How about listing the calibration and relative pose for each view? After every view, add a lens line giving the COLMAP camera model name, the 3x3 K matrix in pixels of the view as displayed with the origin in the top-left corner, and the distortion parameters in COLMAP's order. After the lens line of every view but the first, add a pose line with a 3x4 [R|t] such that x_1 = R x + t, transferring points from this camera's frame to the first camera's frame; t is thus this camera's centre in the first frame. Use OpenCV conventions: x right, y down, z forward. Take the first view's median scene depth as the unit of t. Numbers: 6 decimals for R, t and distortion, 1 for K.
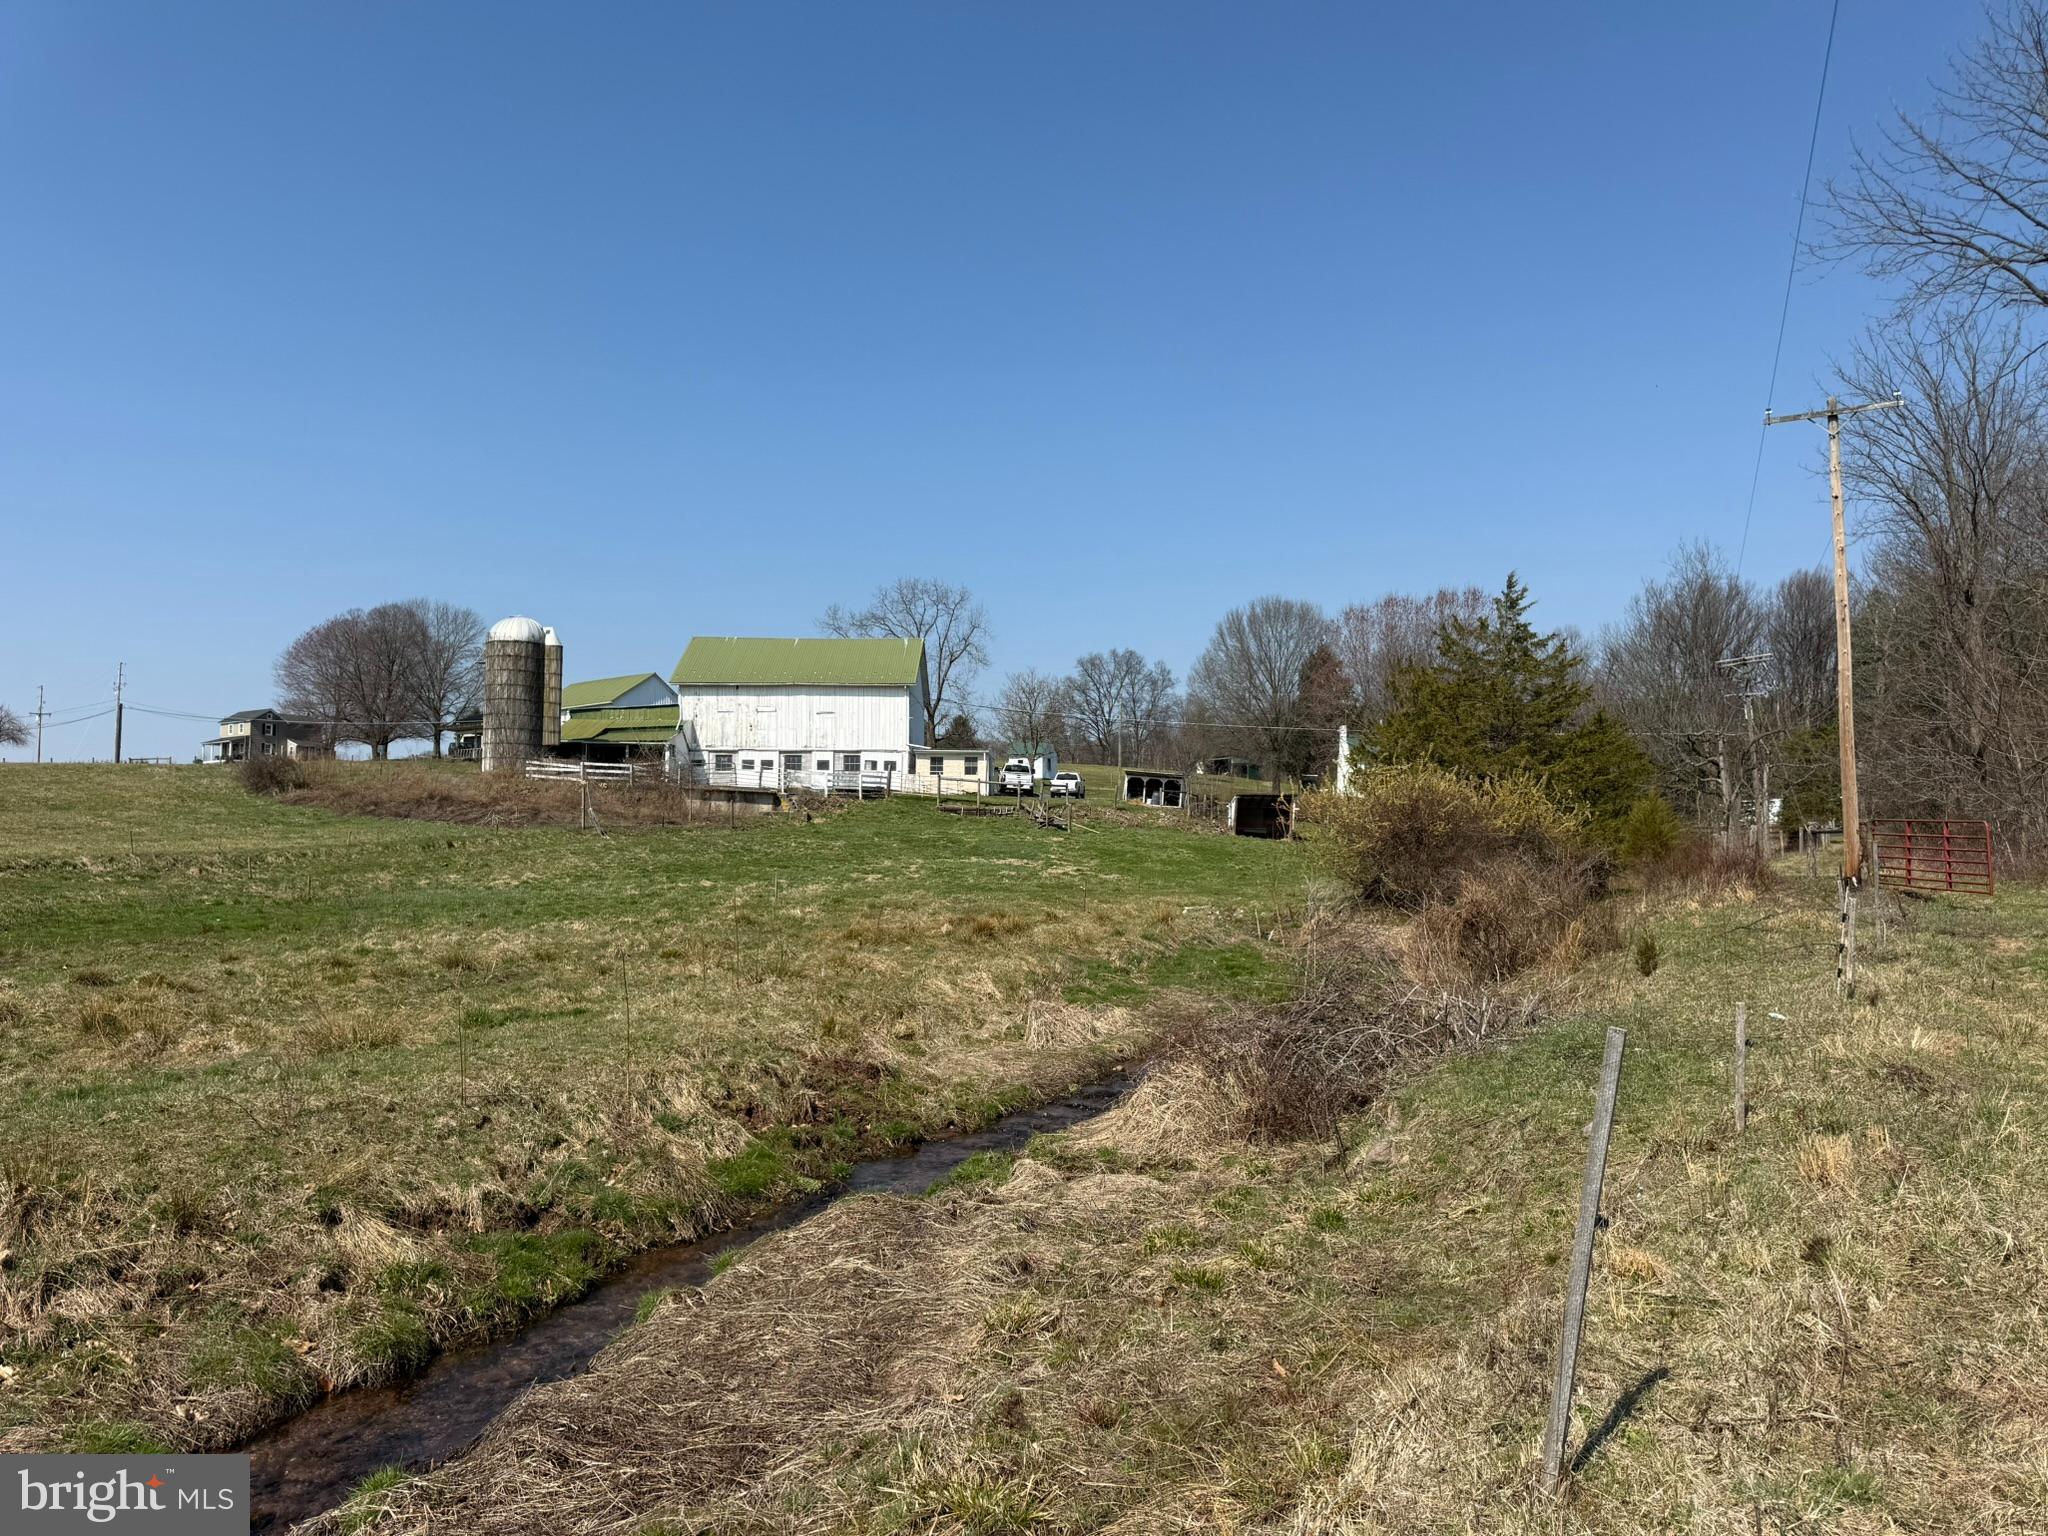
lens RADIAL K [[1462.1, 0, 1024.0], [0, 1462.1, 768.0], [0, 0, 1]] dist [0.058652, -0.000373]
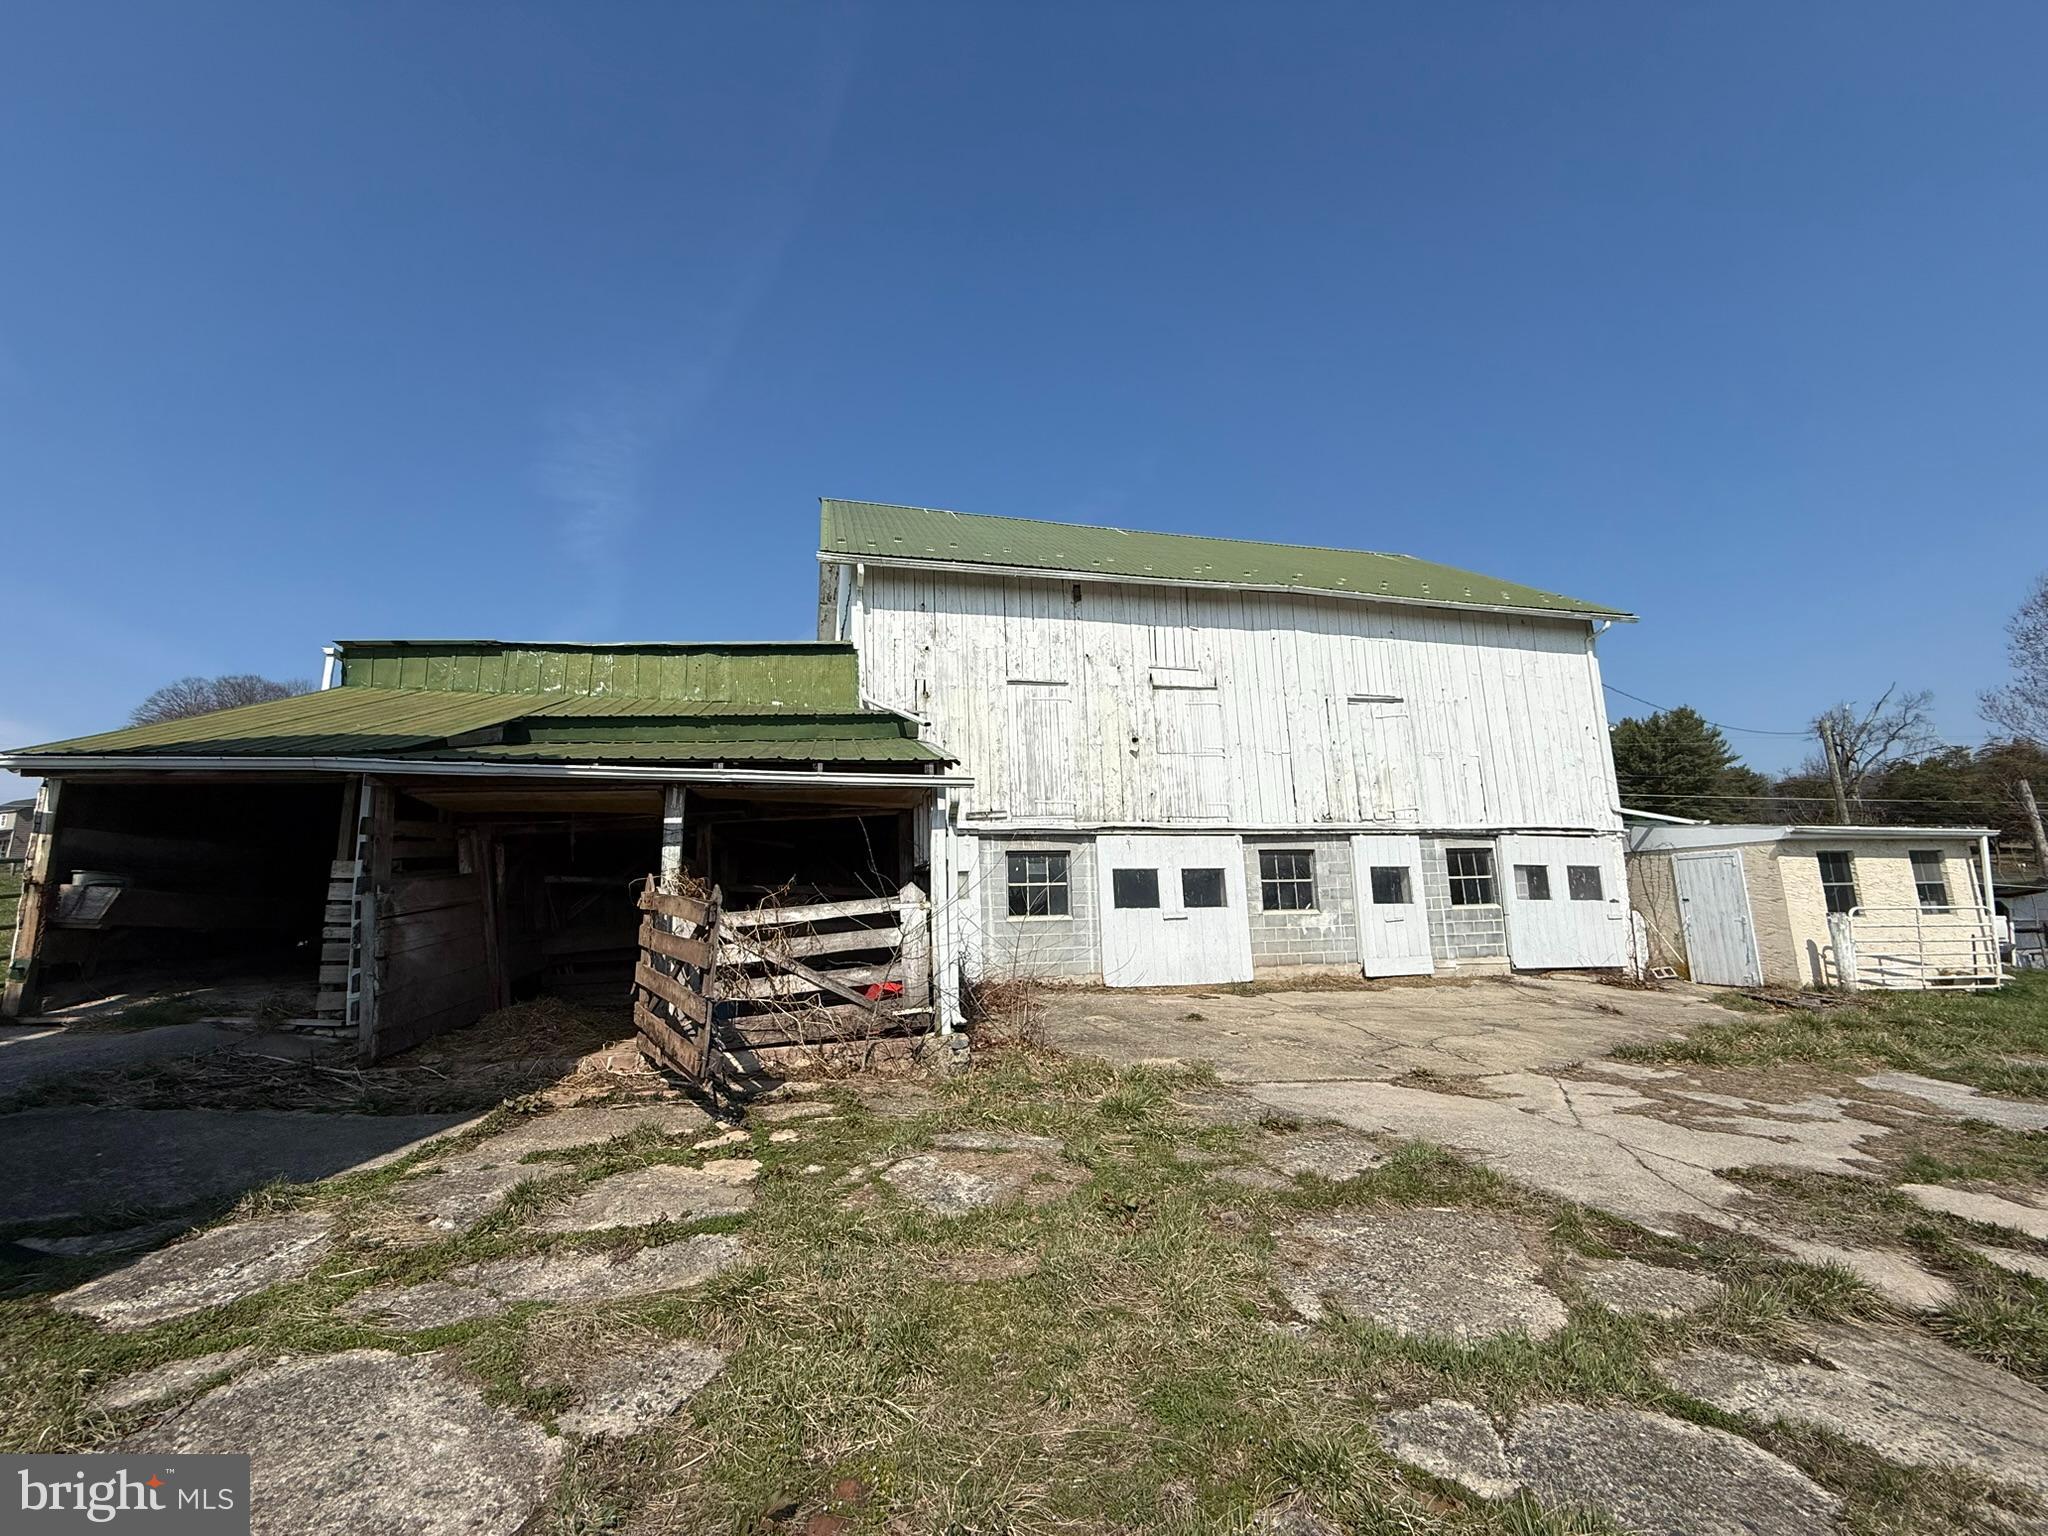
lens RADIAL K [[800.5, 0, 1024.0], [0, 800.5, 768.0], [0, 0, 1]] dist [0.000096, 0.000035]
pose [[0.970503, 0.017264, 0.240470, -0.239008], [0.015557, 0.990870, -0.133924, -0.004714], [-0.240586, 0.133714, 0.961373, 0.872022]]
